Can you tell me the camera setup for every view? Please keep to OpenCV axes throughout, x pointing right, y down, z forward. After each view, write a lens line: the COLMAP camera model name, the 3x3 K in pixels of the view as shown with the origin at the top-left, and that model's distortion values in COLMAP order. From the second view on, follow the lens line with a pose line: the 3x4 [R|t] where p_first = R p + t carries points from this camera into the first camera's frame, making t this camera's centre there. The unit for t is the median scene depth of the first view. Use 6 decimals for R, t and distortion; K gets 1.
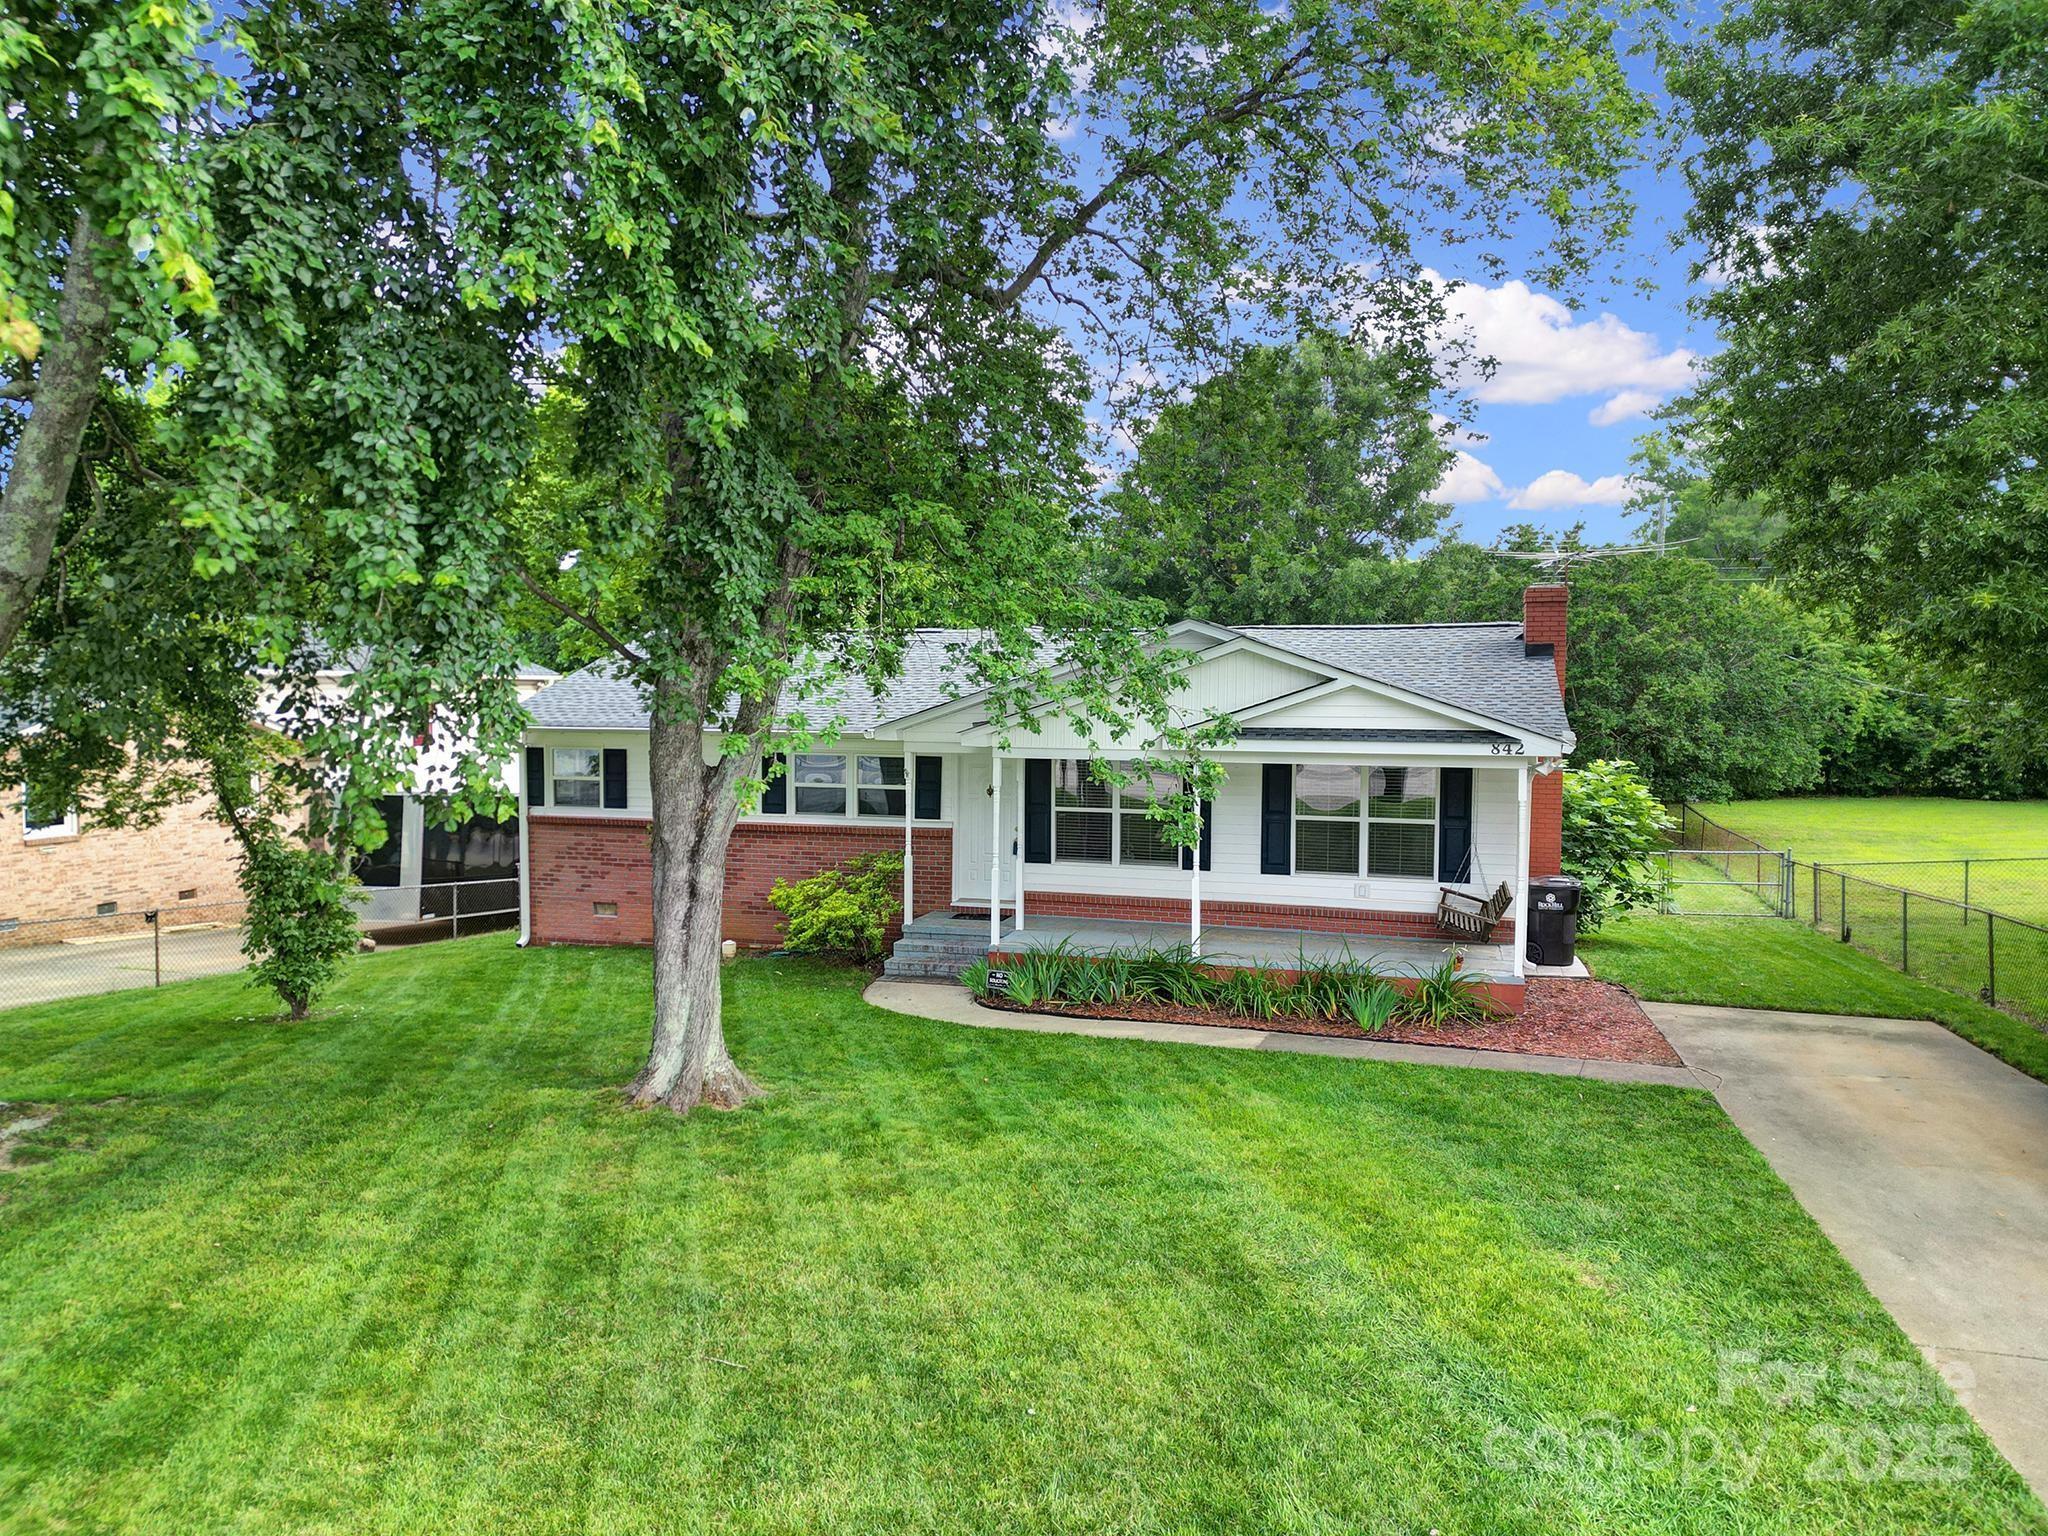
lens RADIAL K [[1426.9, 0, 1031.2], [0, 1426.9, 763.8], [0, 0, 1]] dist [0.080840, -0.072305]
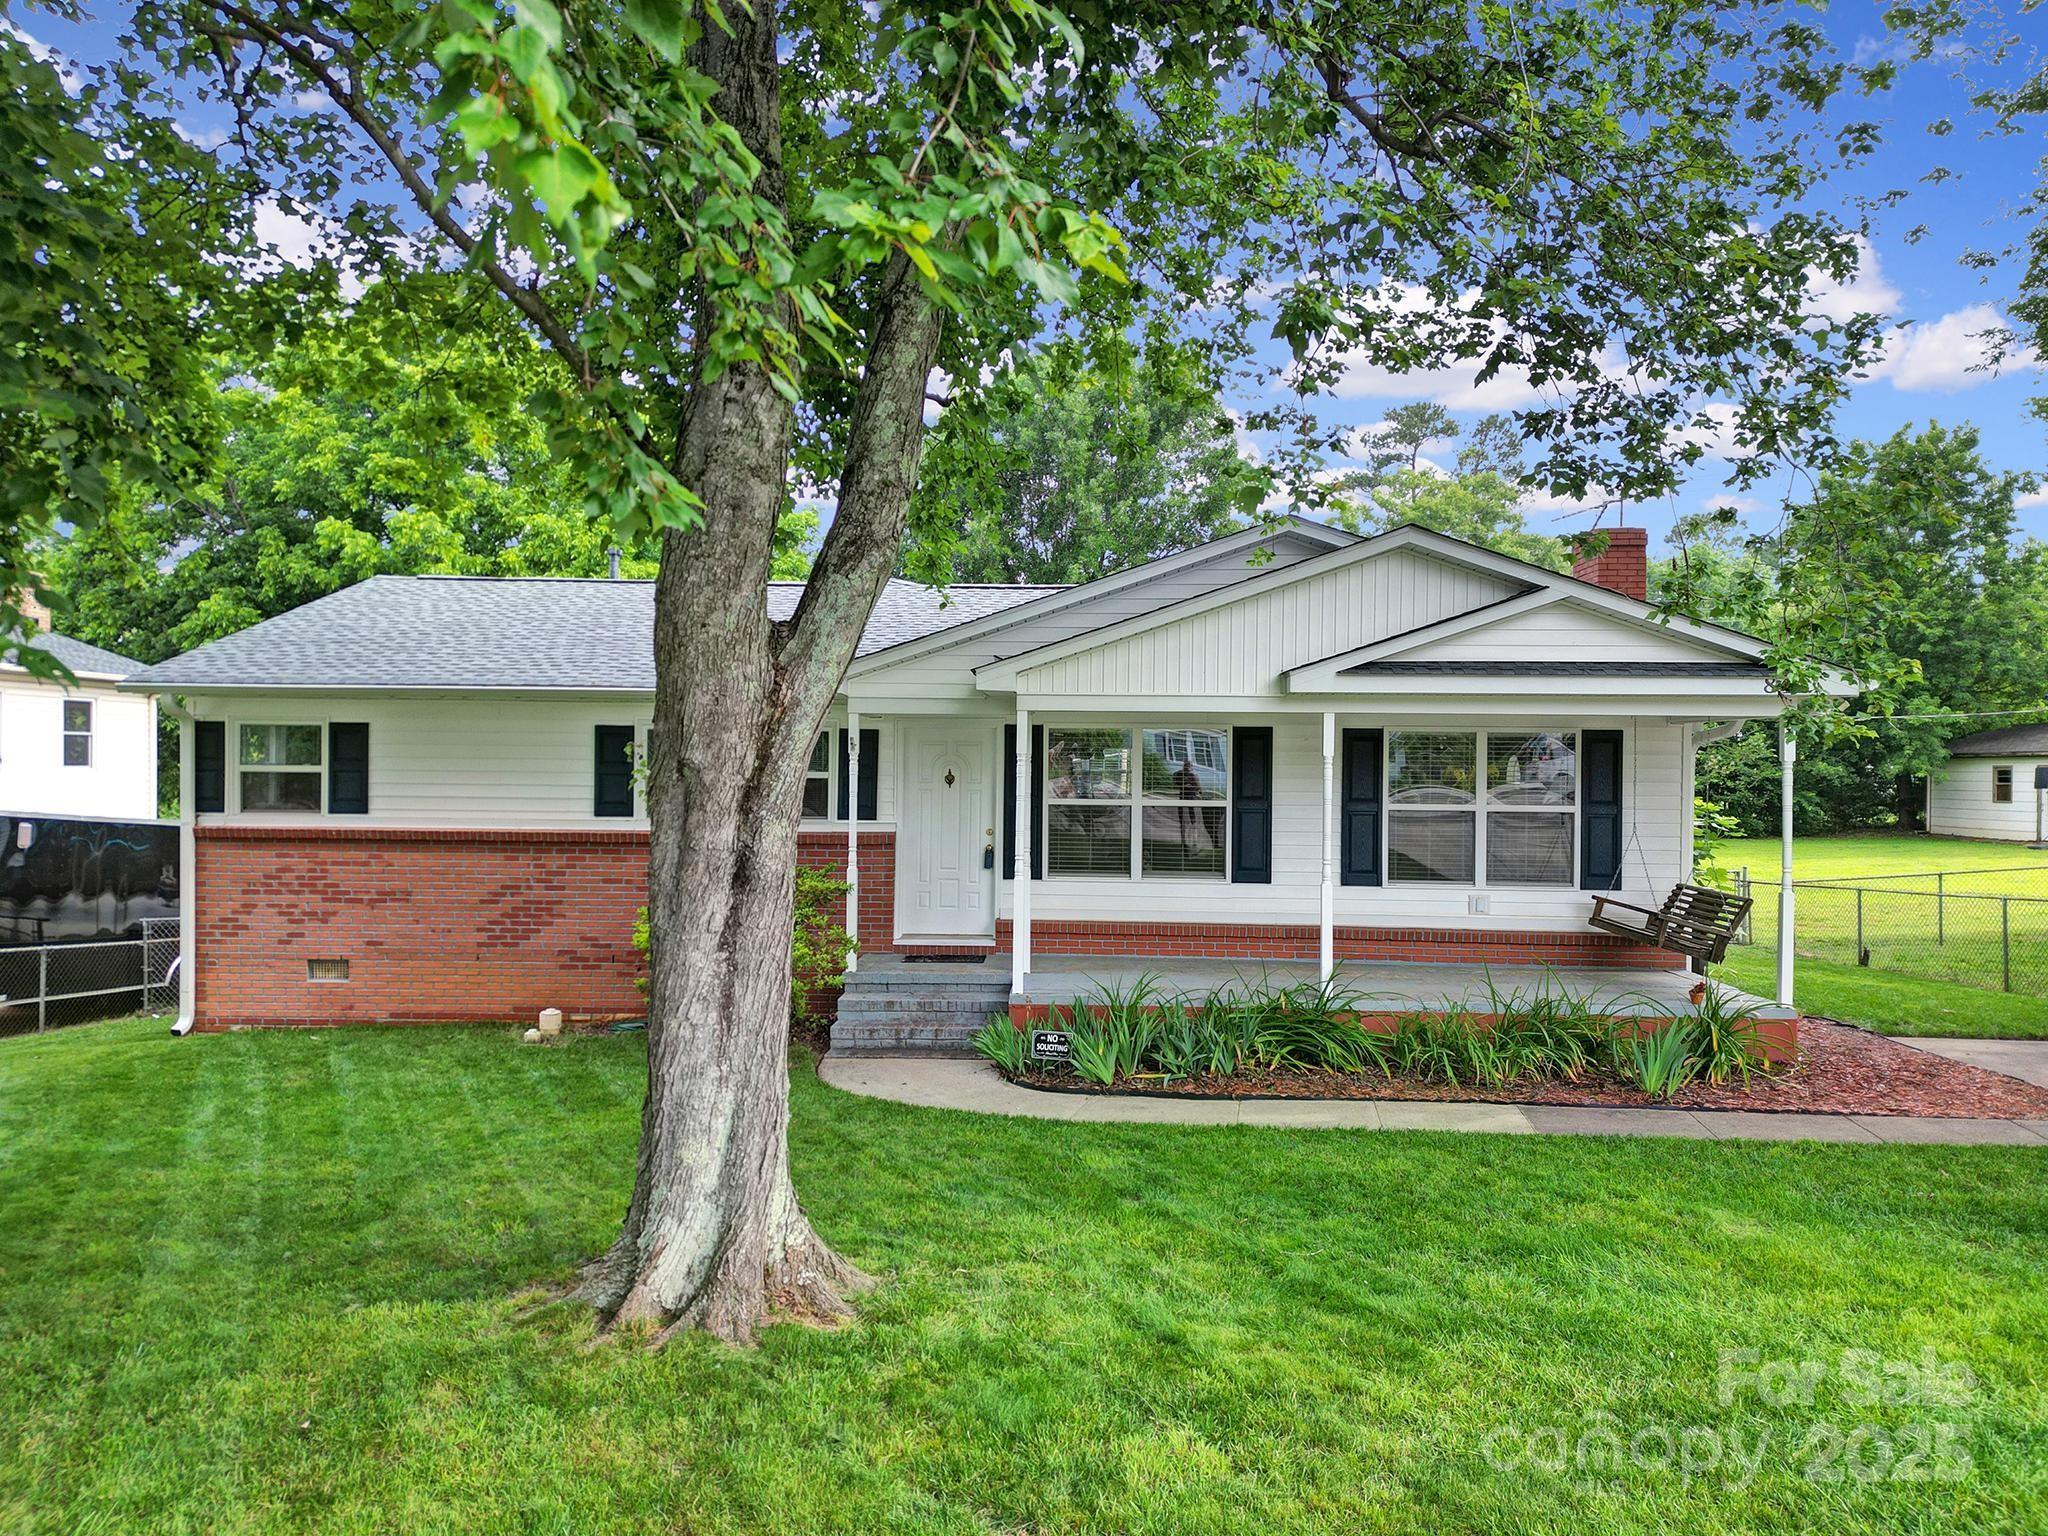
lens RADIAL K [[1426.9, 0, 1031.2], [0, 1426.9, 763.8], [0, 0, 1]] dist [0.080840, -0.072305]
pose [[0.969924, 0.003936, 0.243377, -0.190708], [0.008828, 0.998642, -0.051336, 0.057308], [-0.243249, 0.051940, 0.968572, 0.368799]]
